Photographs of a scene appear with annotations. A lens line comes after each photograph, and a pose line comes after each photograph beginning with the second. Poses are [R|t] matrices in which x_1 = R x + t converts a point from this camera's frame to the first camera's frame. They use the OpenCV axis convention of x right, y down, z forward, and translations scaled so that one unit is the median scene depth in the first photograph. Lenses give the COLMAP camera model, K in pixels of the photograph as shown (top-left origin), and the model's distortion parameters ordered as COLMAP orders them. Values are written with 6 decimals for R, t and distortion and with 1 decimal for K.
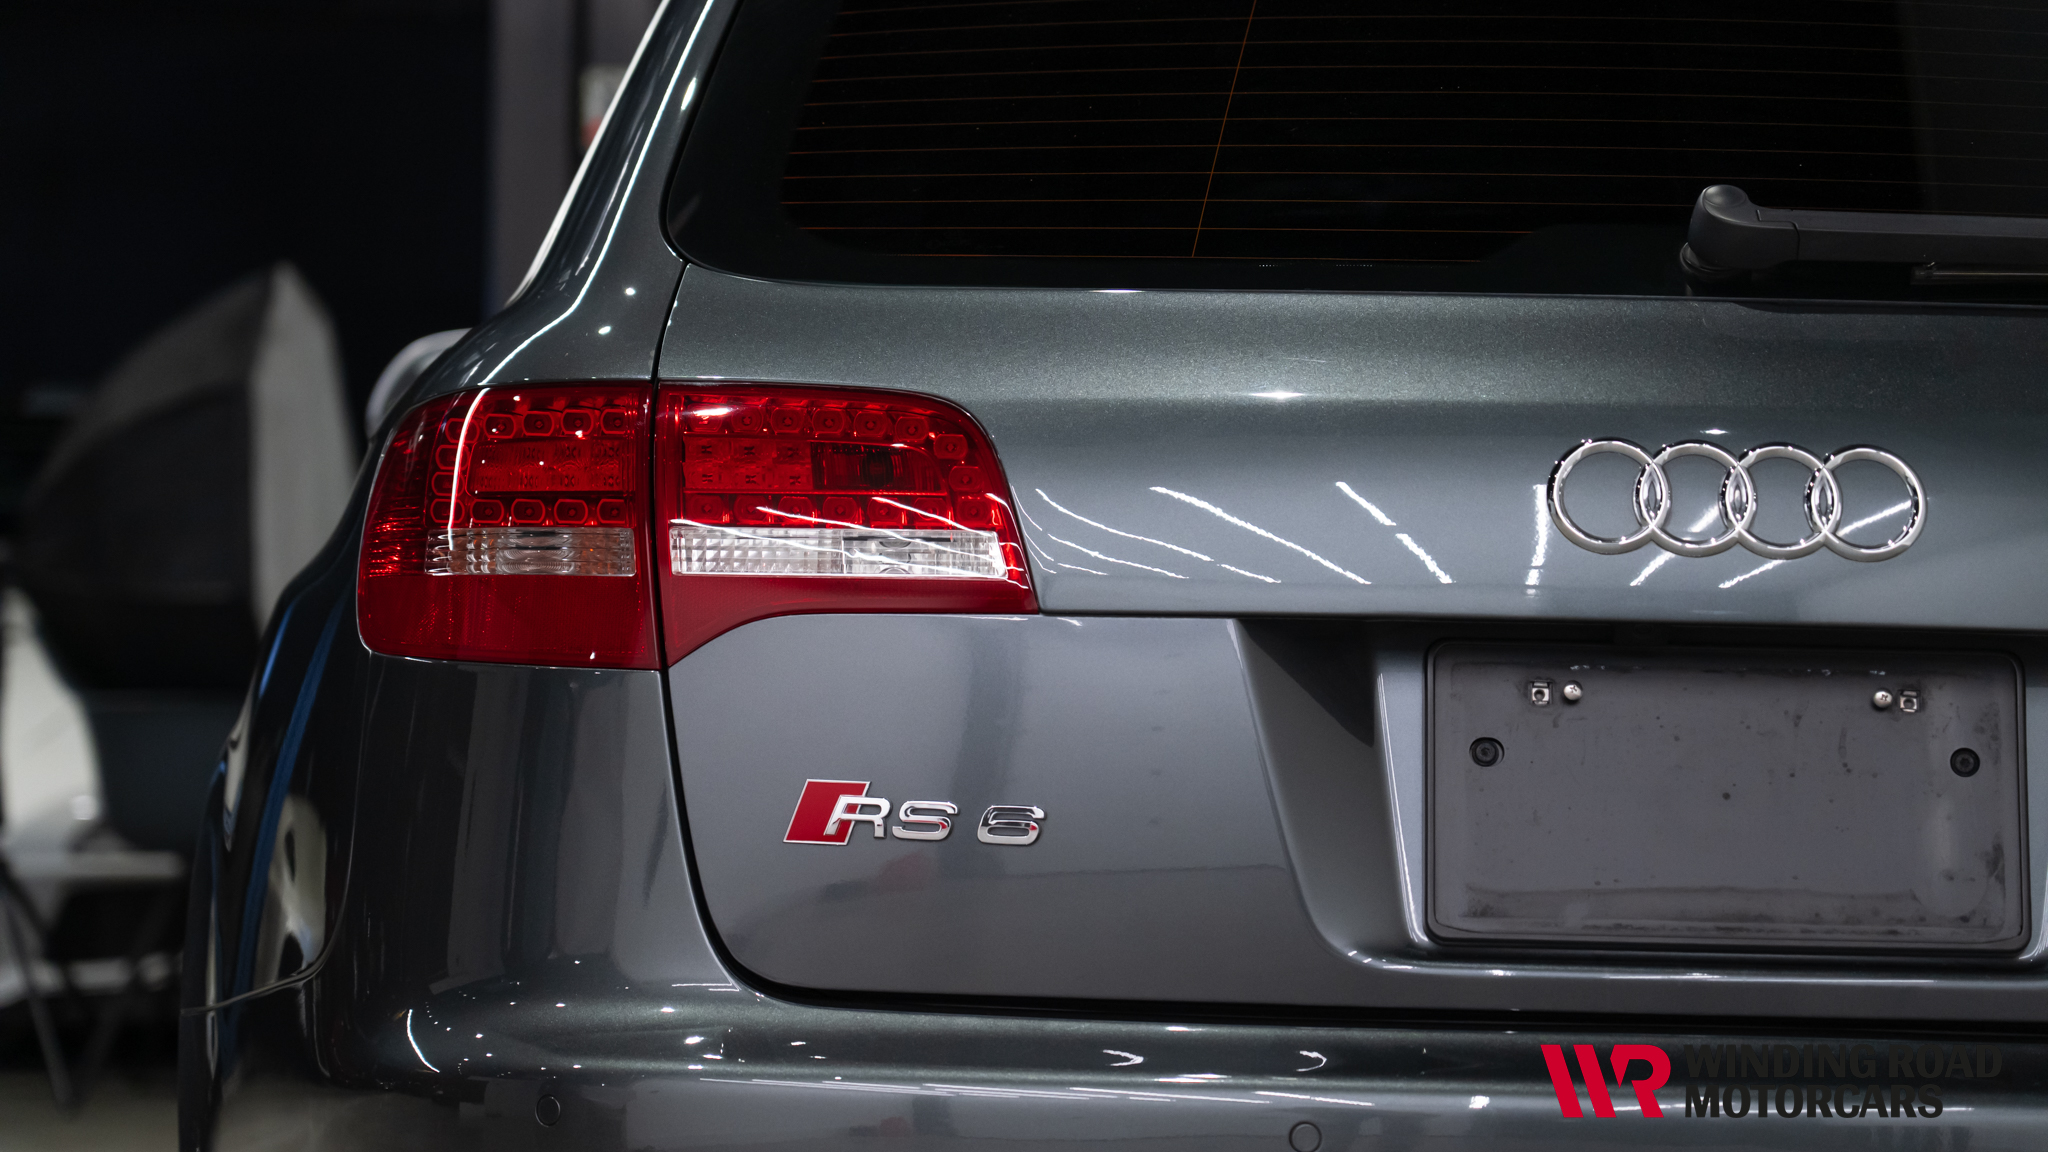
lens RADIAL K [[6585.8, 0, 1024.0], [0, 6585.8, 576.0], [0, 0, 1]] dist [0.037440, 0.200700]
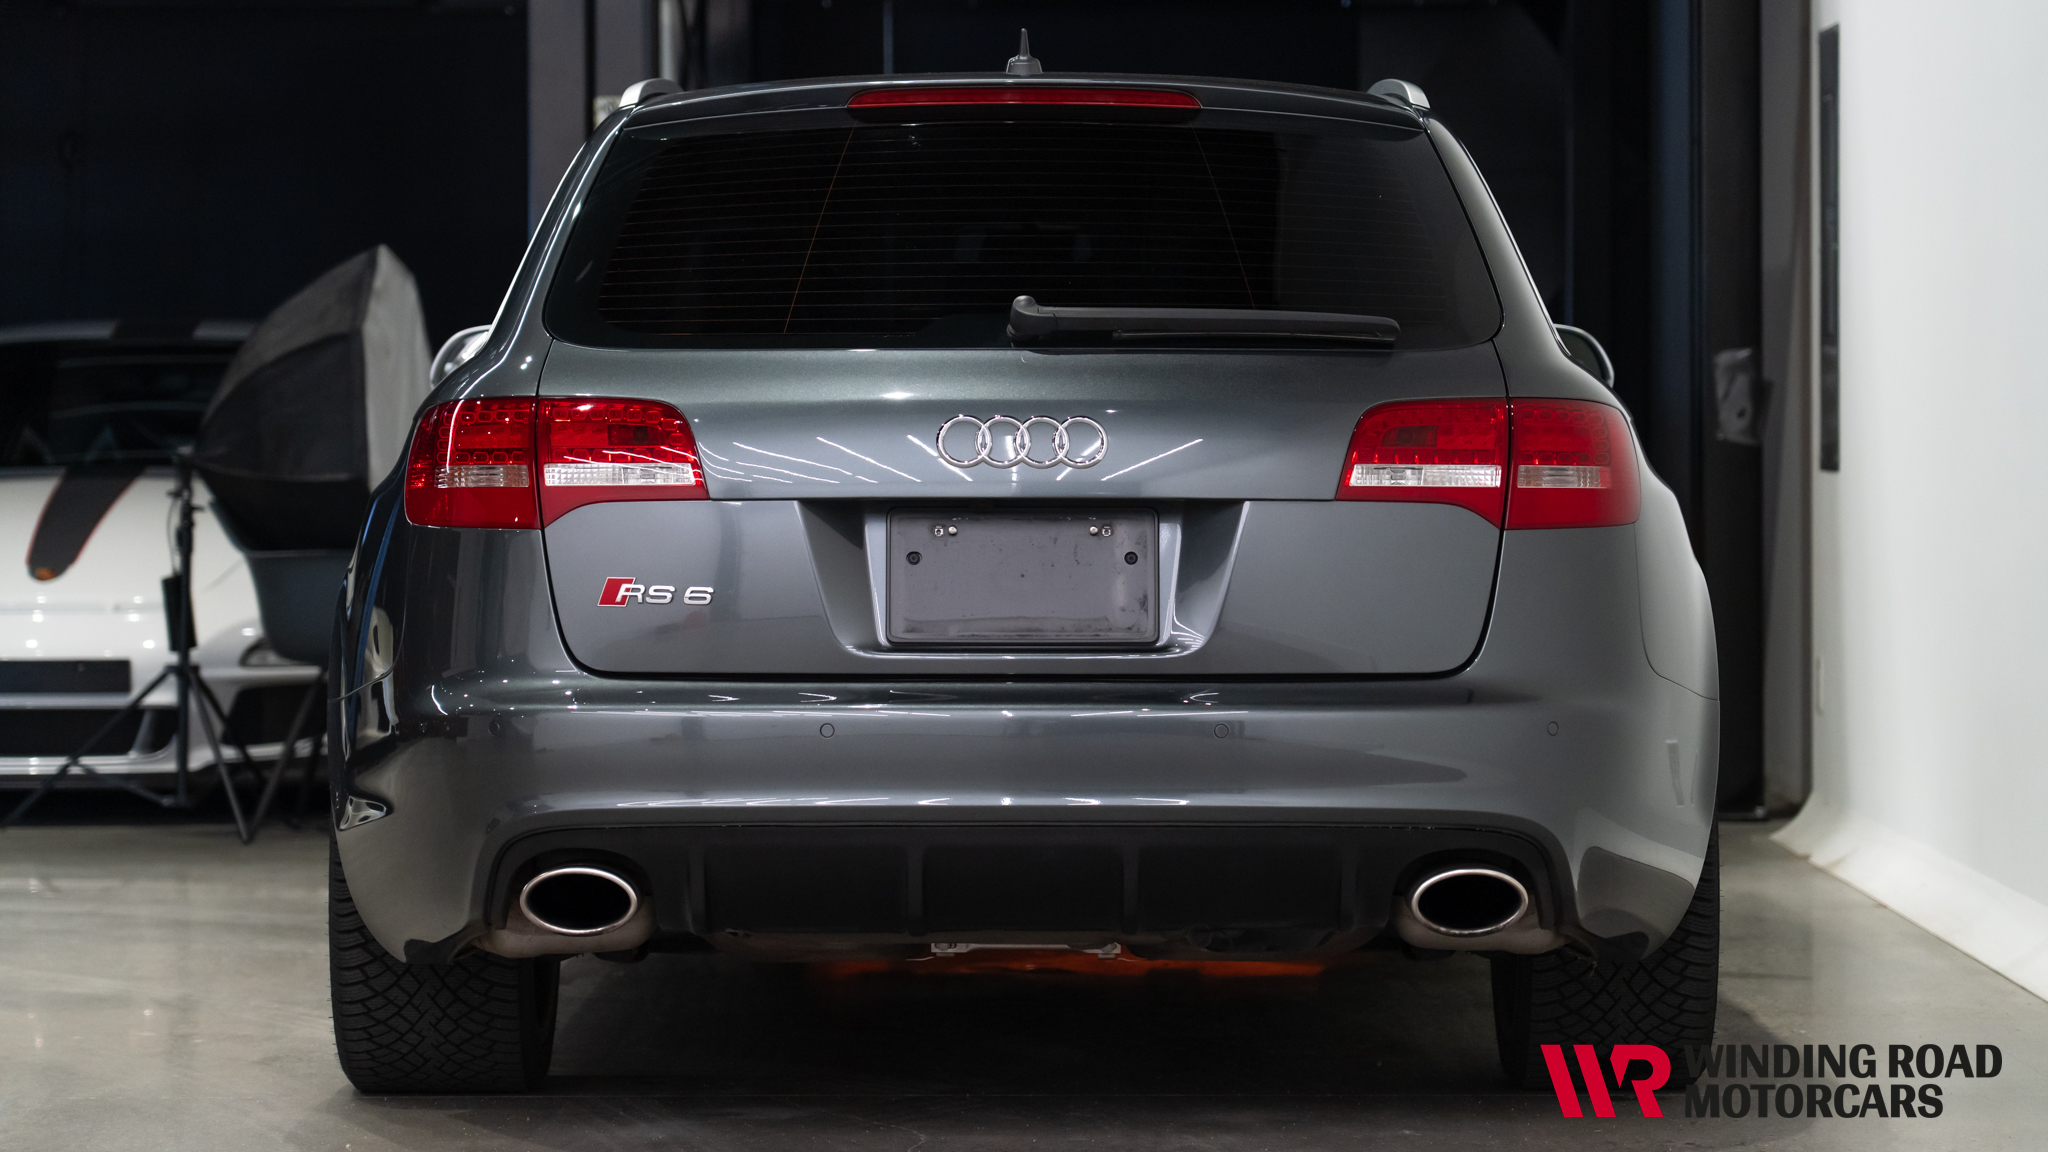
lens RADIAL K [[6585.8, 0, 1024.0], [0, 6585.8, 576.0], [0, 0, 1]] dist [0.037440, 0.200700]
pose [[0.999573, -0.022015, -0.019215, 0.146572], [0.022452, 0.999487, 0.022836, -0.016645], [0.018702, -0.023258, 0.999555, -1.186558]]
